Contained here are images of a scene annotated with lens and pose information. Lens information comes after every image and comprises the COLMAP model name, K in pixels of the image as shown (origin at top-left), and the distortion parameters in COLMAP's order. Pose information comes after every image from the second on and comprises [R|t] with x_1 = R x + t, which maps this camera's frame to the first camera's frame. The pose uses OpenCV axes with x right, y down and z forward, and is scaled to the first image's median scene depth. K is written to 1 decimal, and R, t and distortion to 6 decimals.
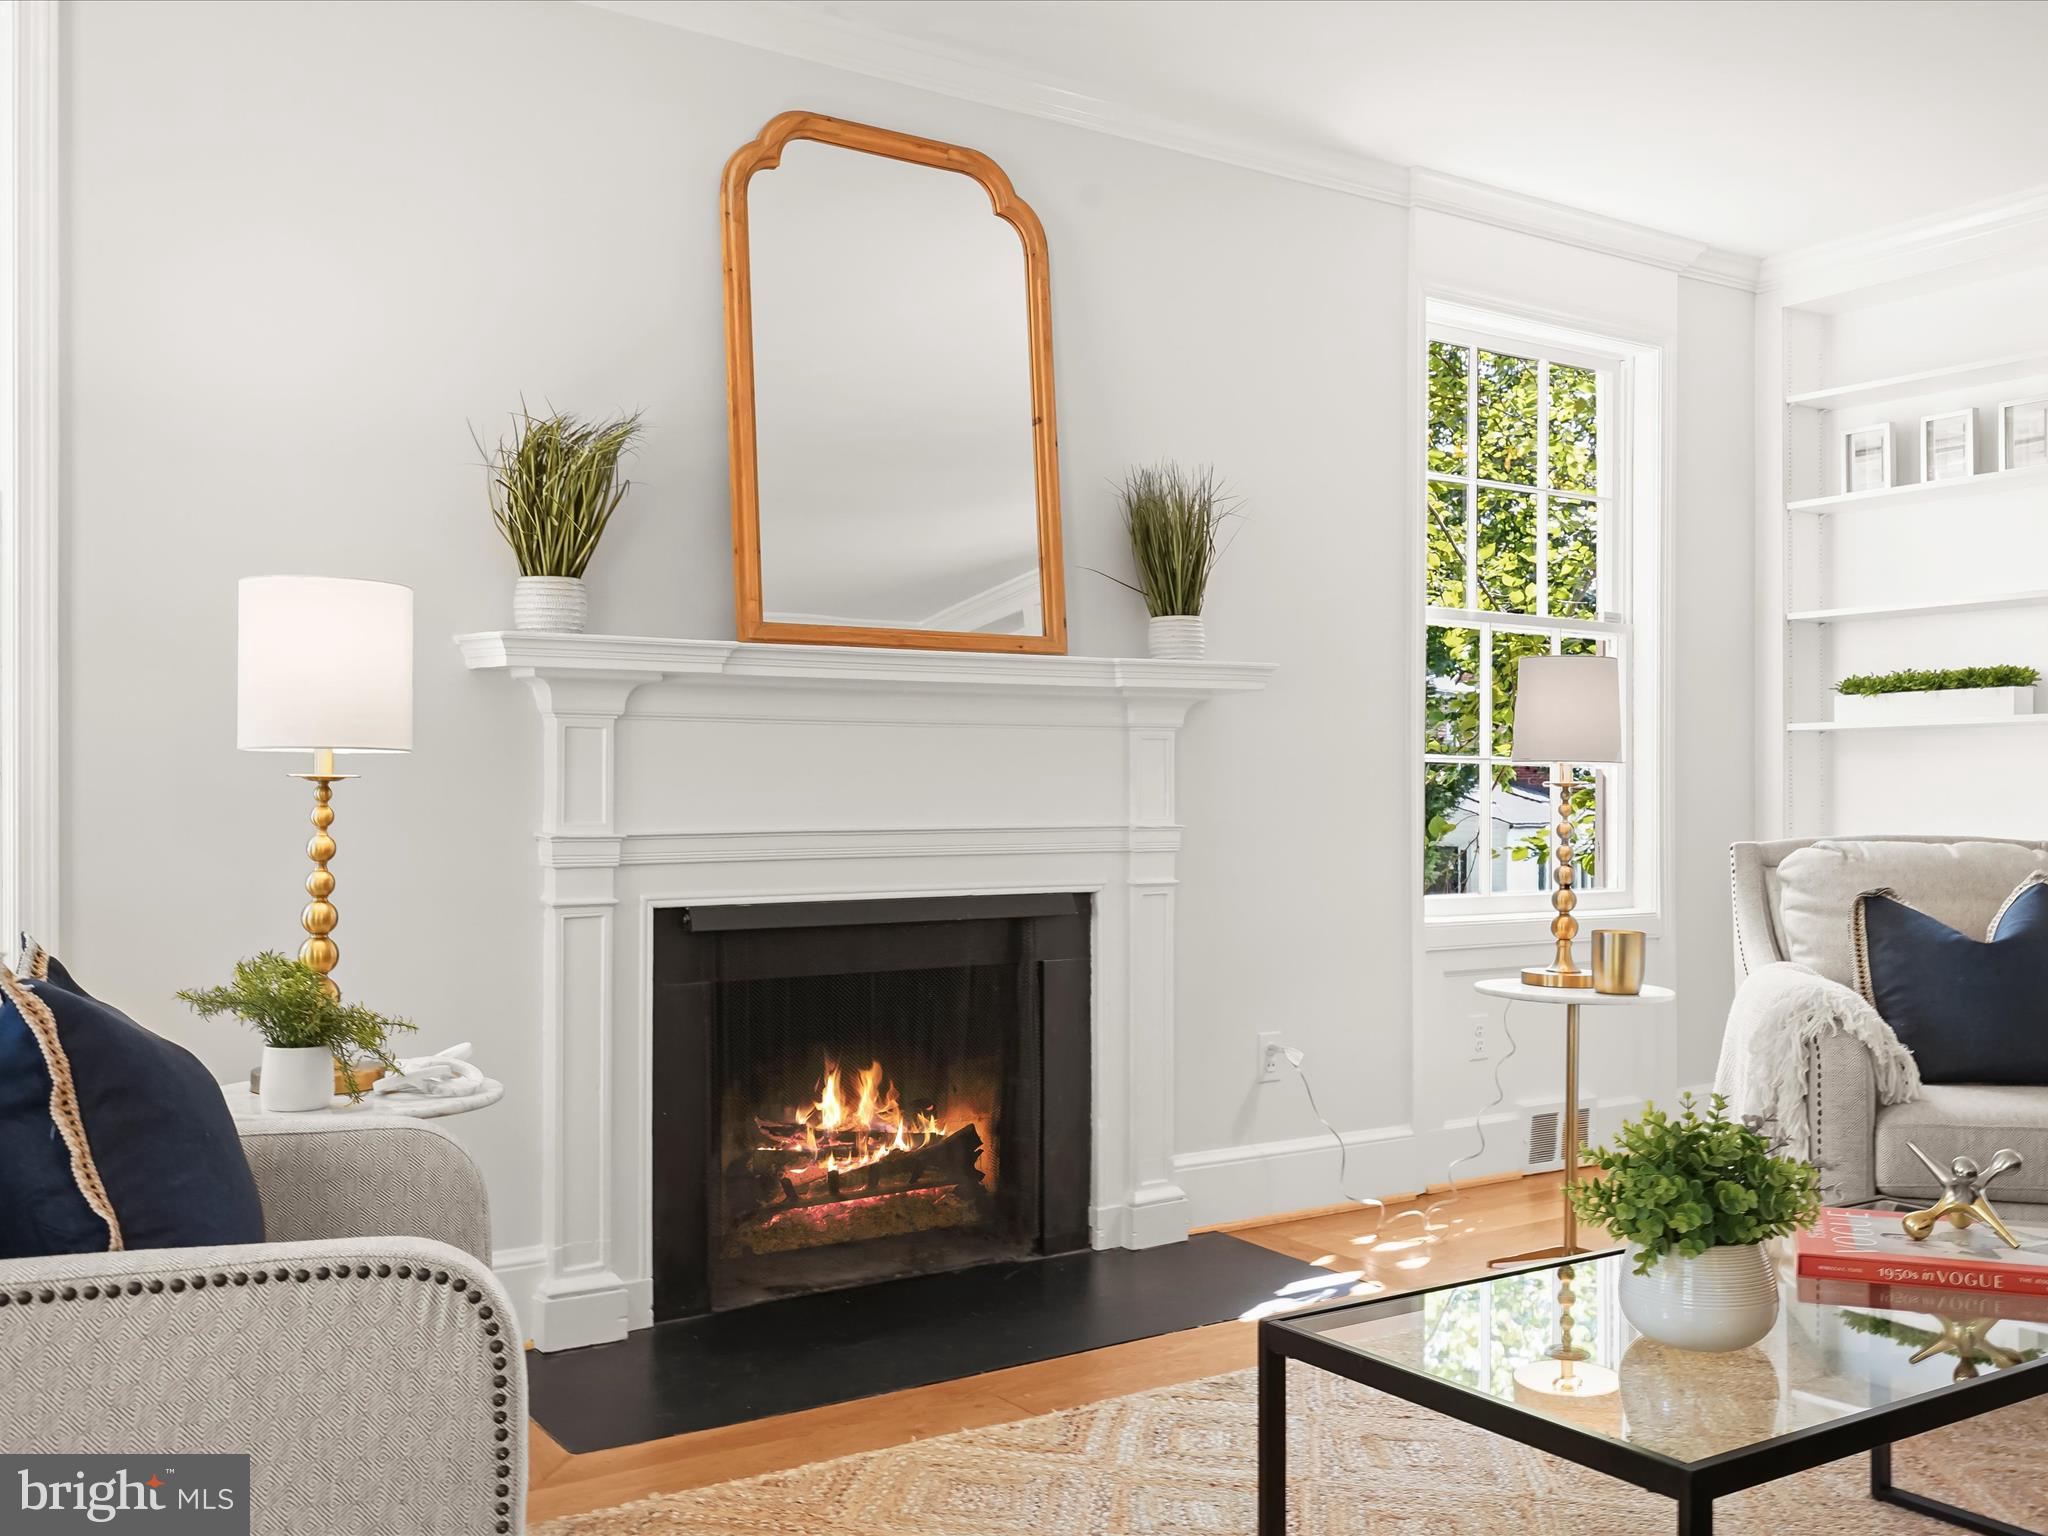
lens RADIAL K [[1873.5, 0, 1026.9], [0, 1873.5, 791.6], [0, 0, 1]] dist [0.016321, 0.007800]
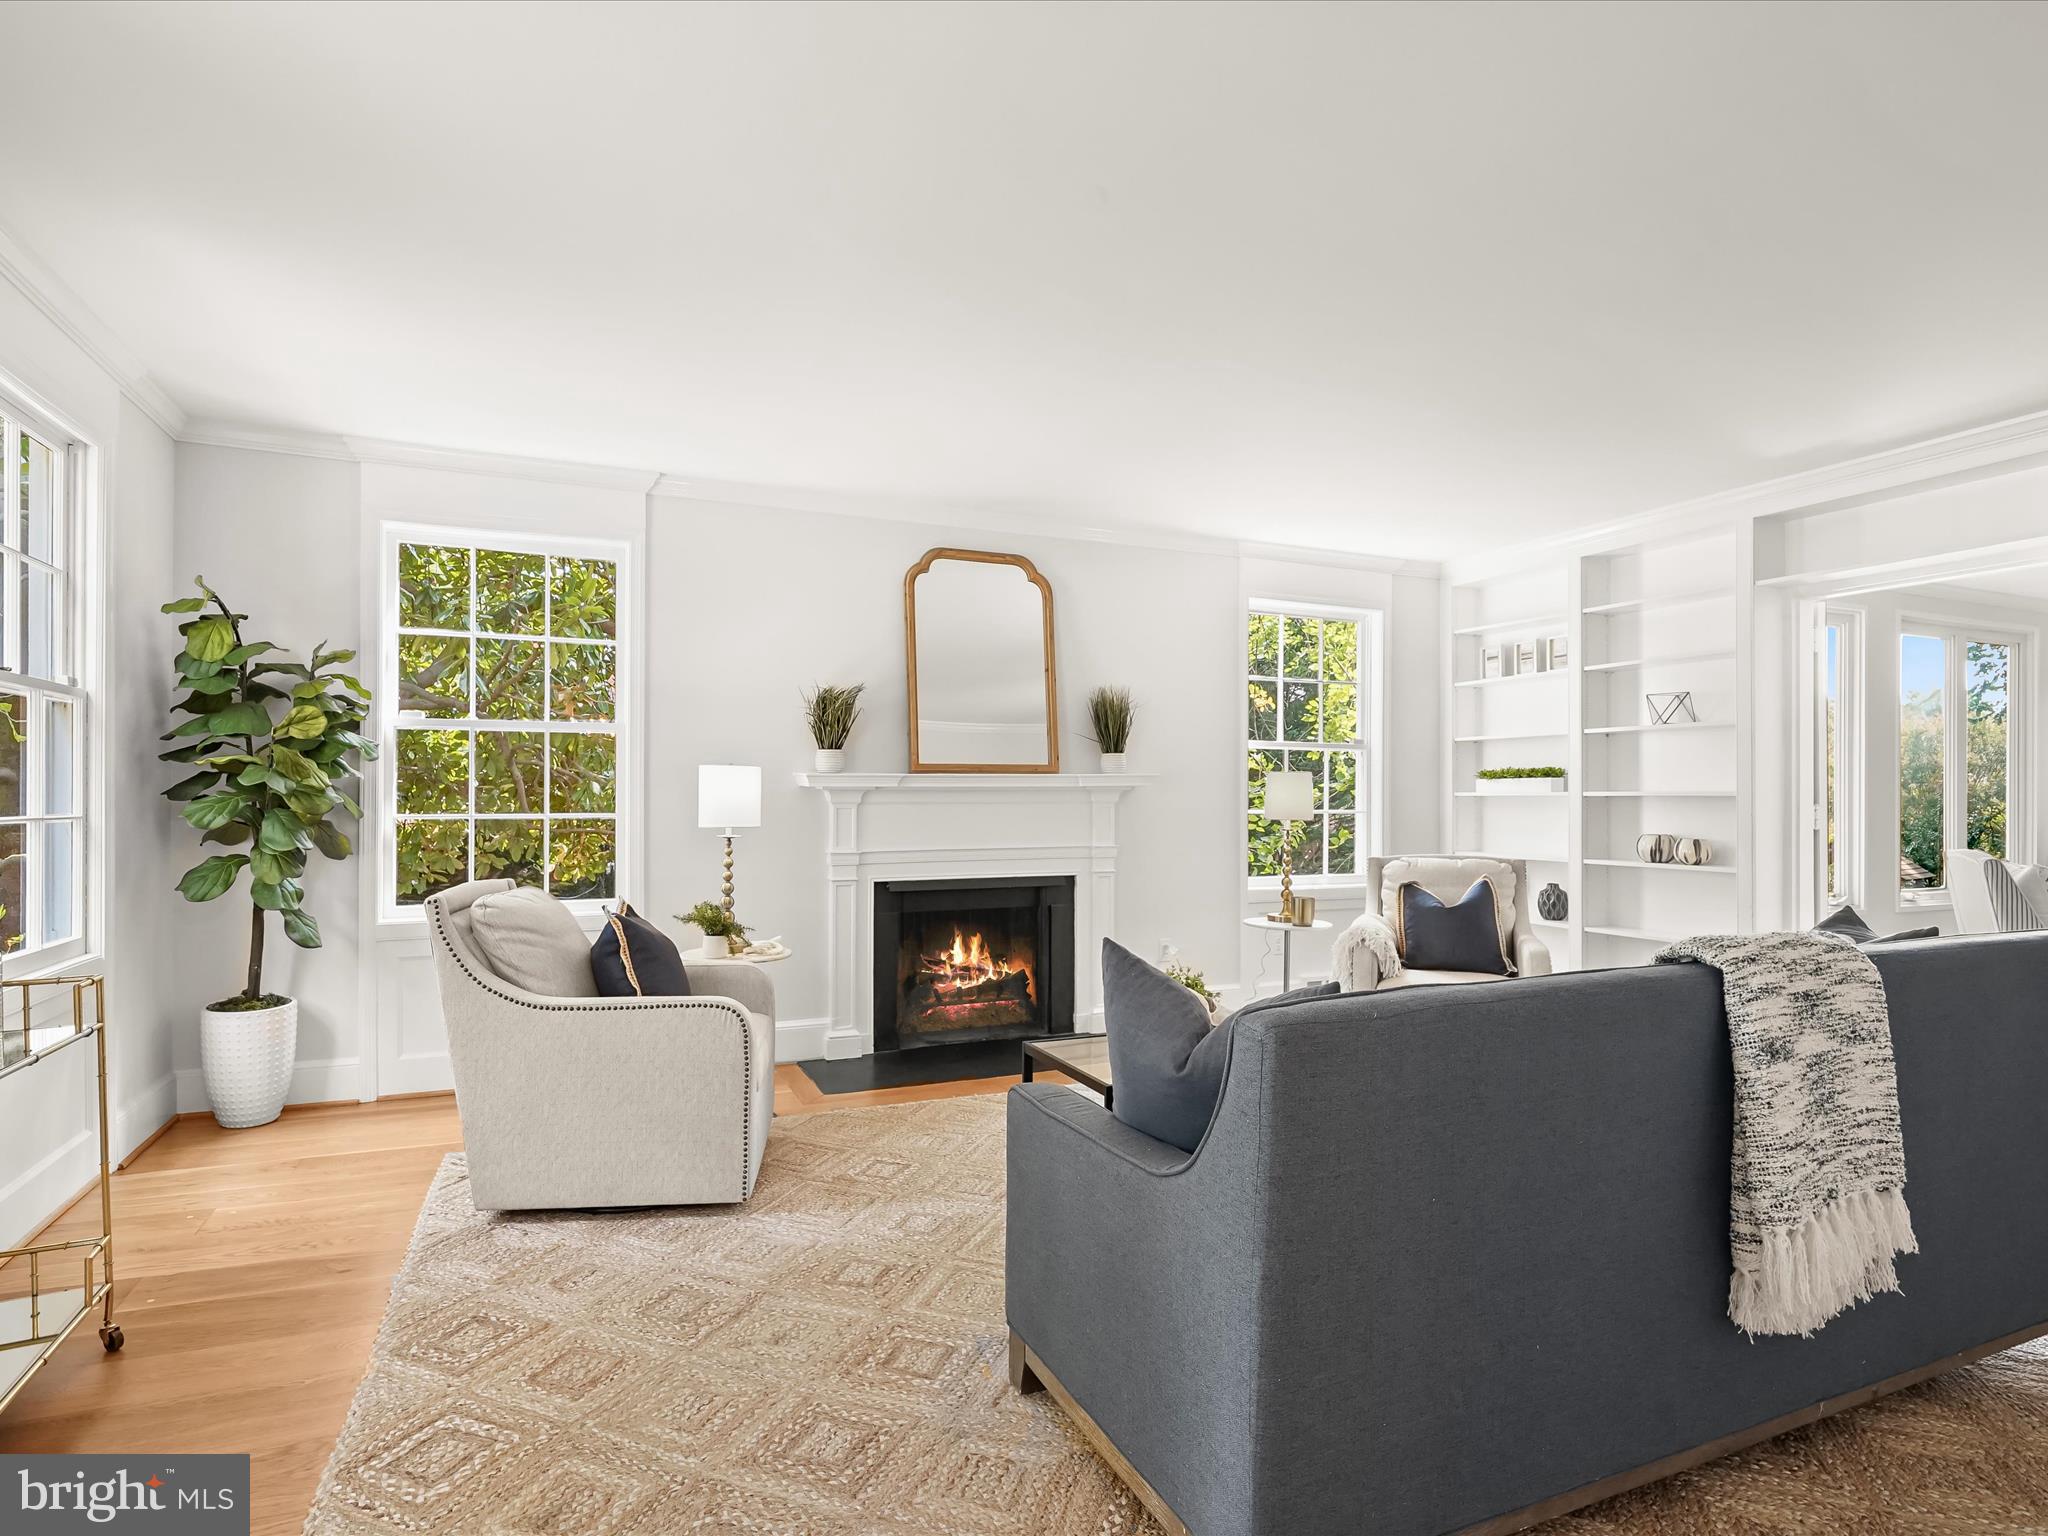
lens RADIAL K [[1074.0, 0, 1024.6], [0, 1074.0, 799.1], [0, 0, 1]] dist [-0.004254, 0.000541]
pose [[0.984494, 0.002438, -0.175400, 0.226305], [-0.001872, 0.999992, 0.003394, -0.048160], [0.175407, -0.003013, 0.984491, -0.321700]]
